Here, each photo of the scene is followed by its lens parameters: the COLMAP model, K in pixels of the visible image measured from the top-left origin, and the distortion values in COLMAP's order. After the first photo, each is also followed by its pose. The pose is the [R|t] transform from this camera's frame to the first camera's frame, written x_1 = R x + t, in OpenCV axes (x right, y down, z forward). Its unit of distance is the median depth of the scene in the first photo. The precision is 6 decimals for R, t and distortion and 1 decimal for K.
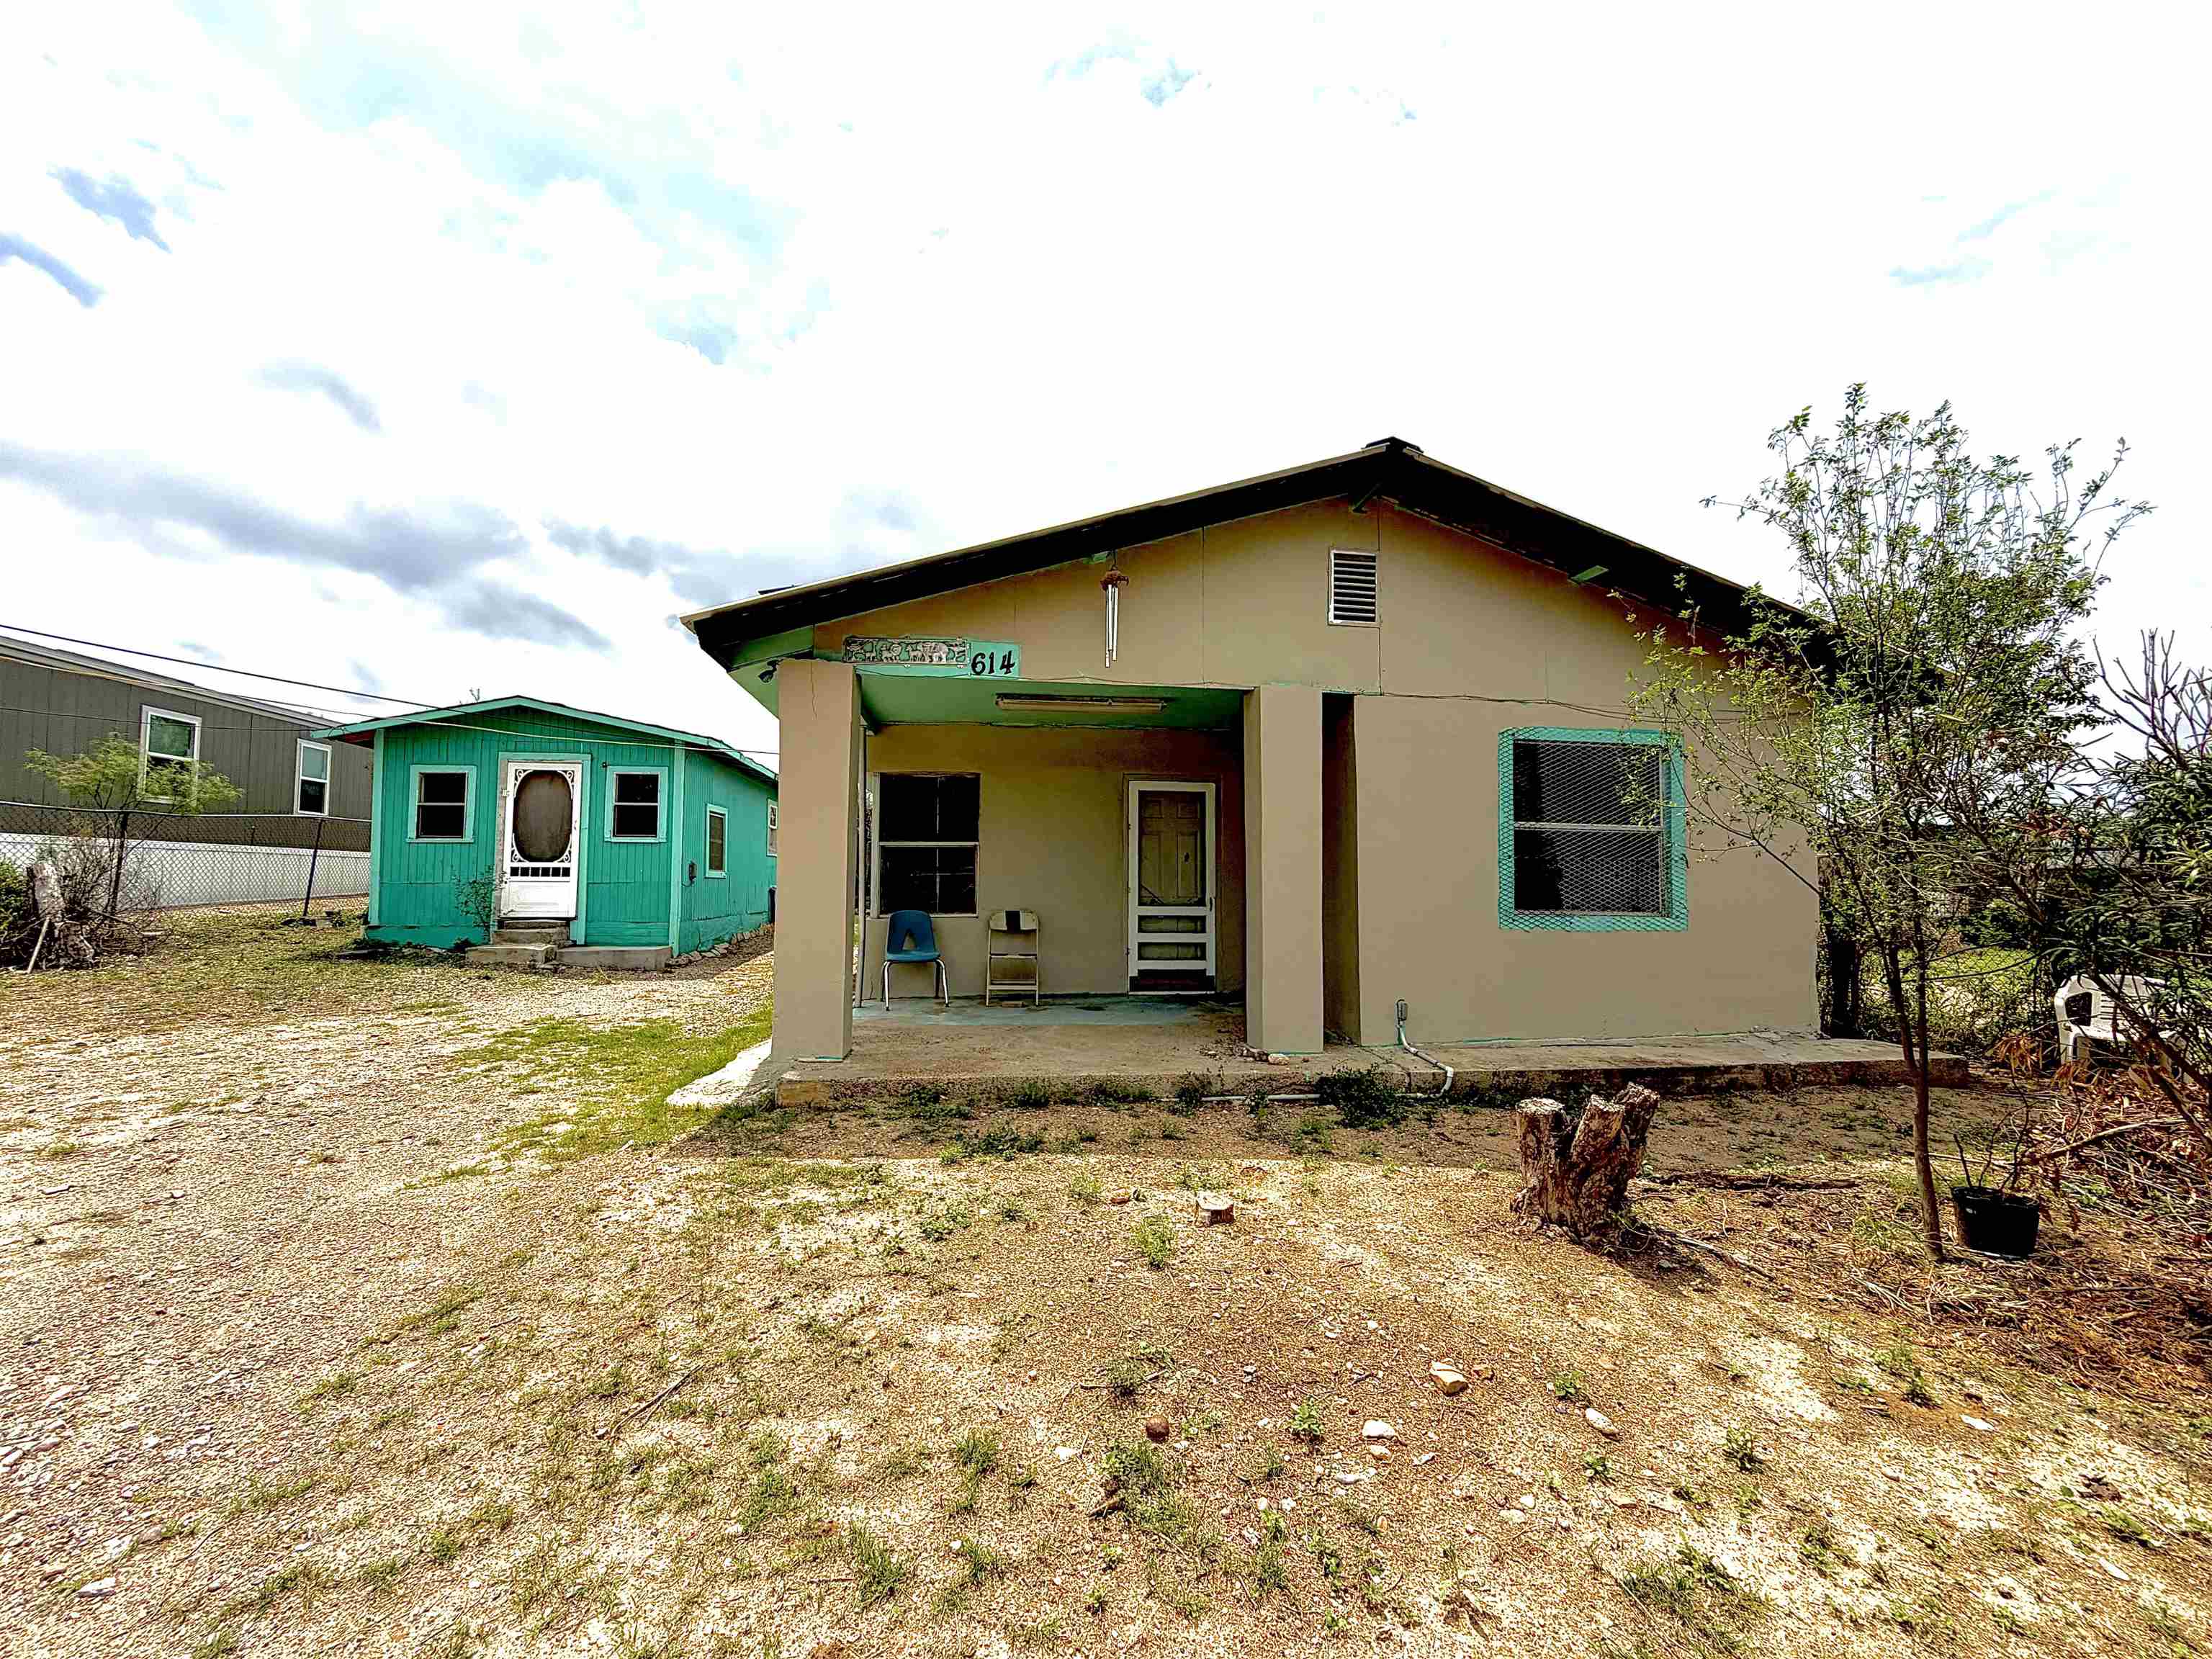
lens RADIAL K [[876.1, 0, 1100.1], [0, 876.1, 838.3], [0, 0, 1]] dist [0.000064, 0.000081]
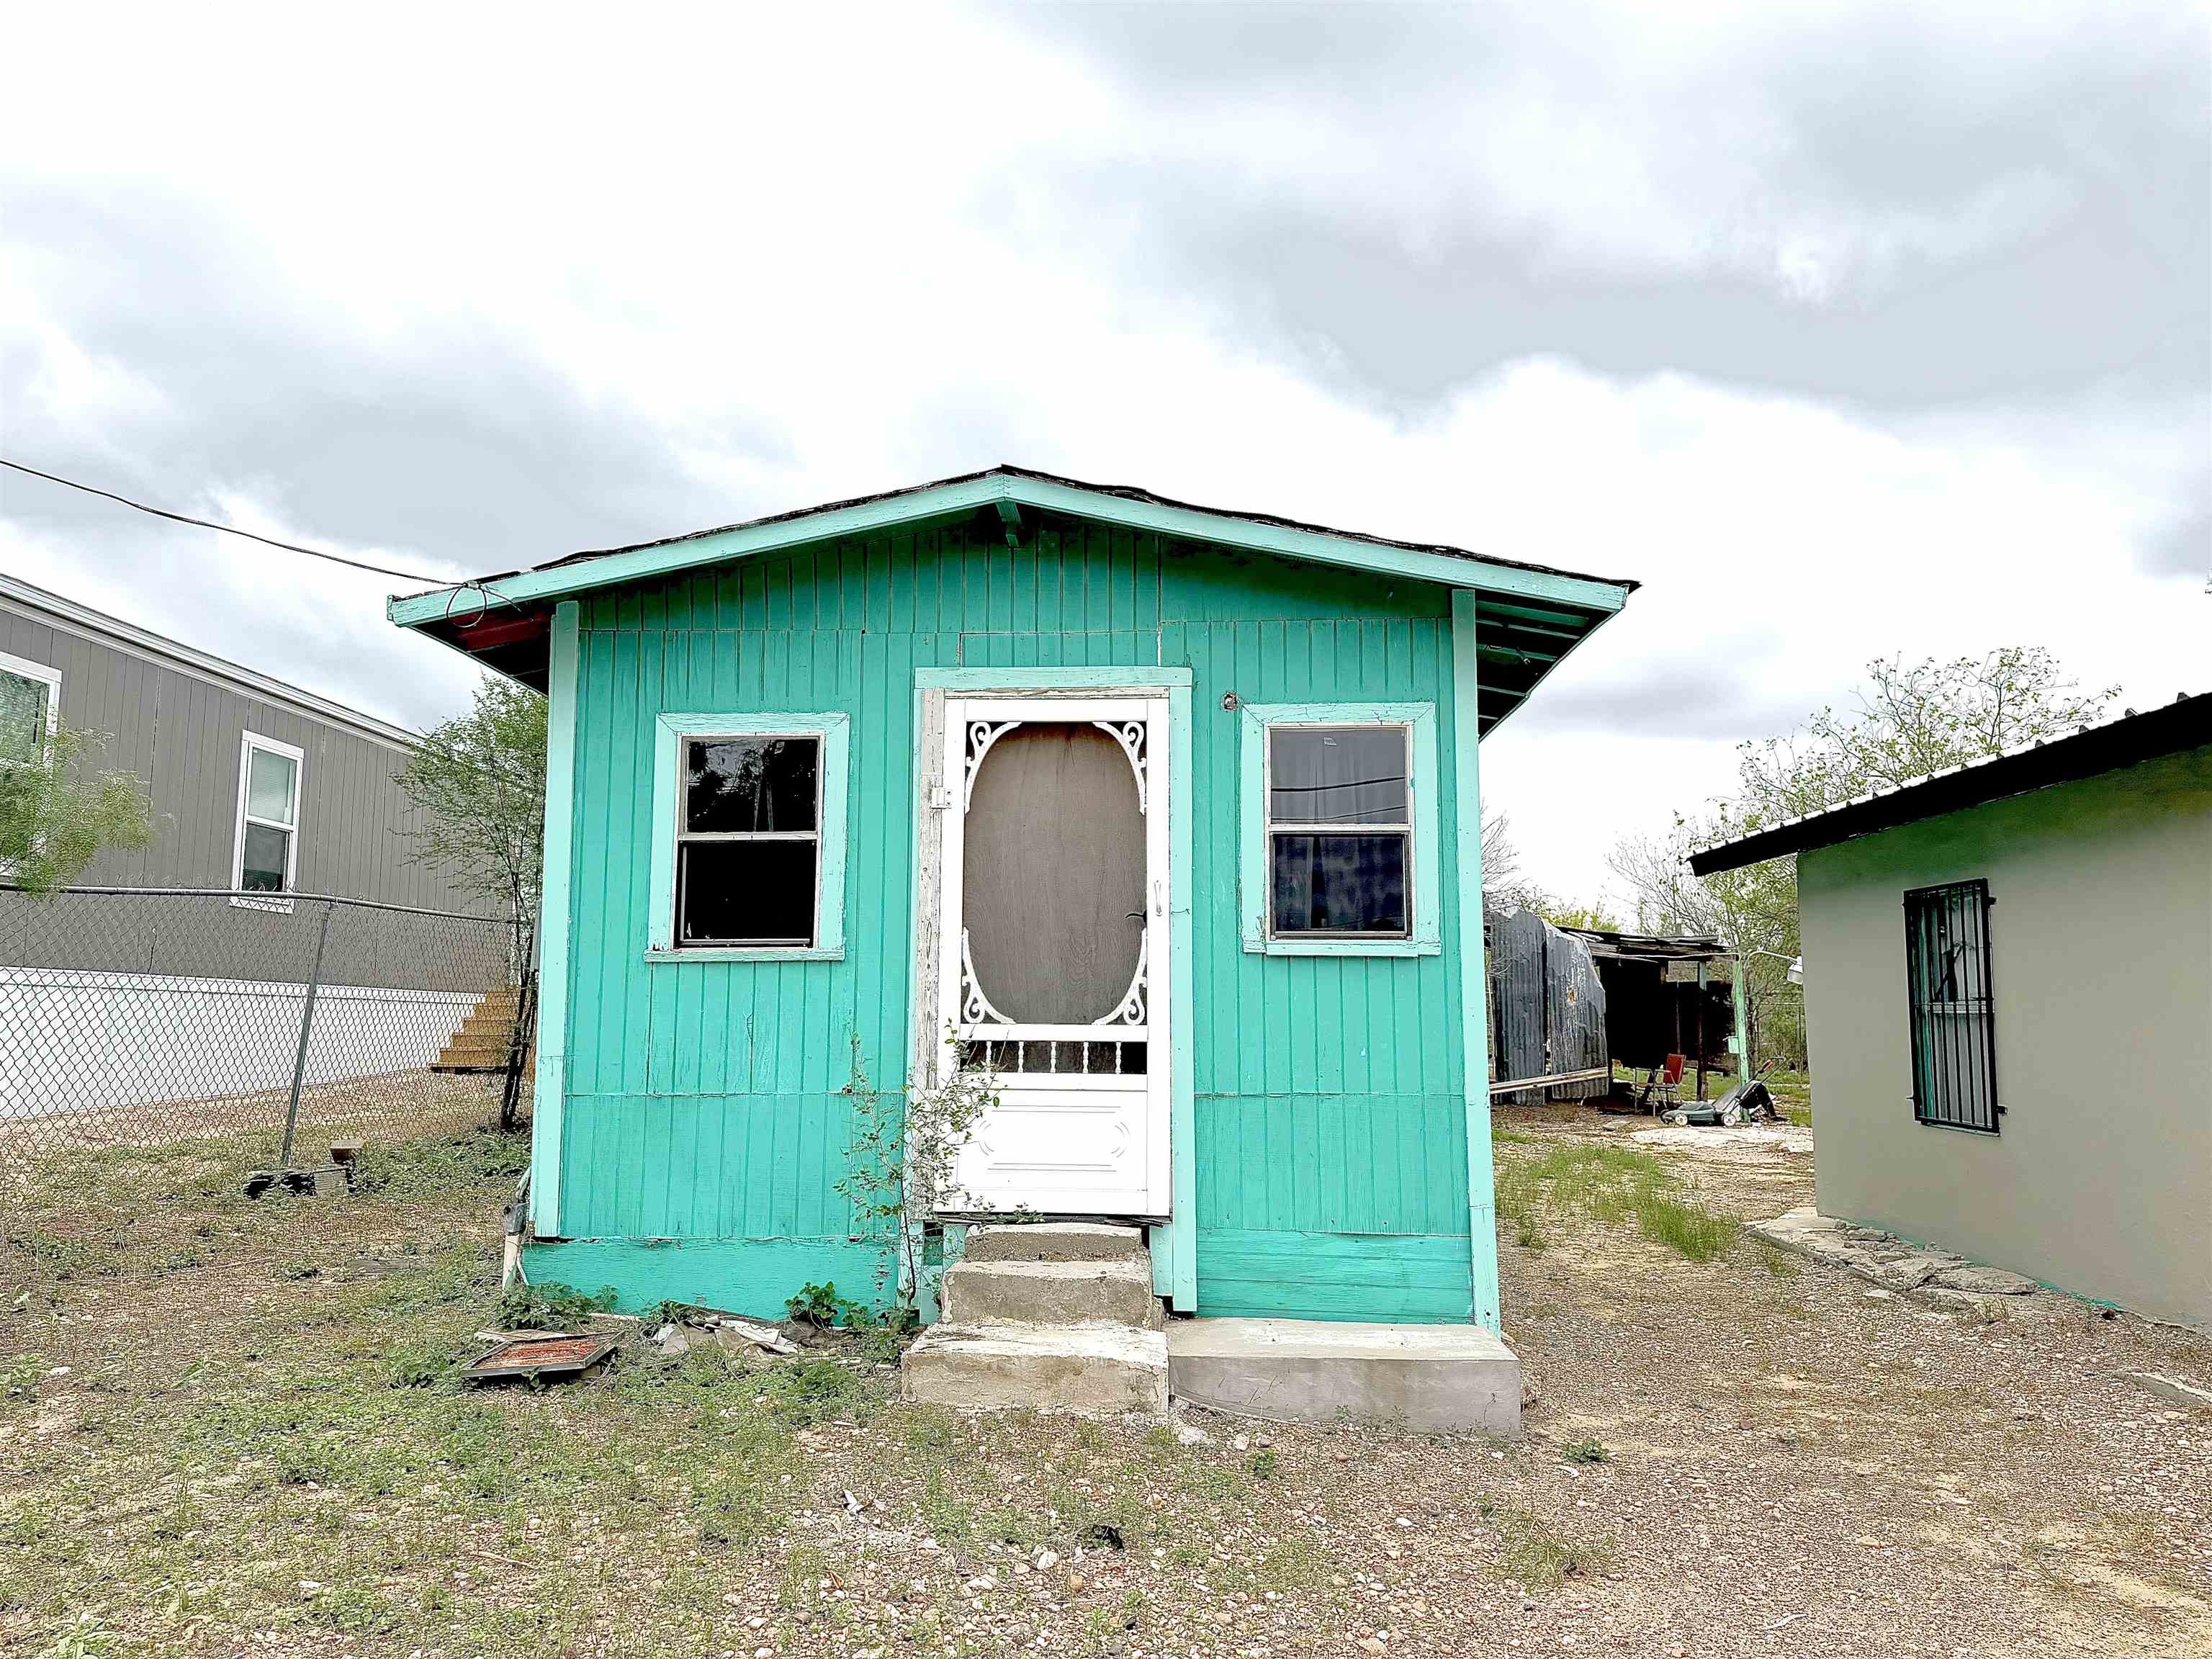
lens RADIAL K [[1551.8, 0, 1106.9], [0, 1551.8, 826.2], [0, 0, 1]] dist [0.038531, -0.001455]
pose [[0.981202, -0.024719, -0.191395, -0.516424], [0.009482, 0.996740, -0.080123, 0.002642], [0.192752, 0.076802, 0.978237, 0.480158]]
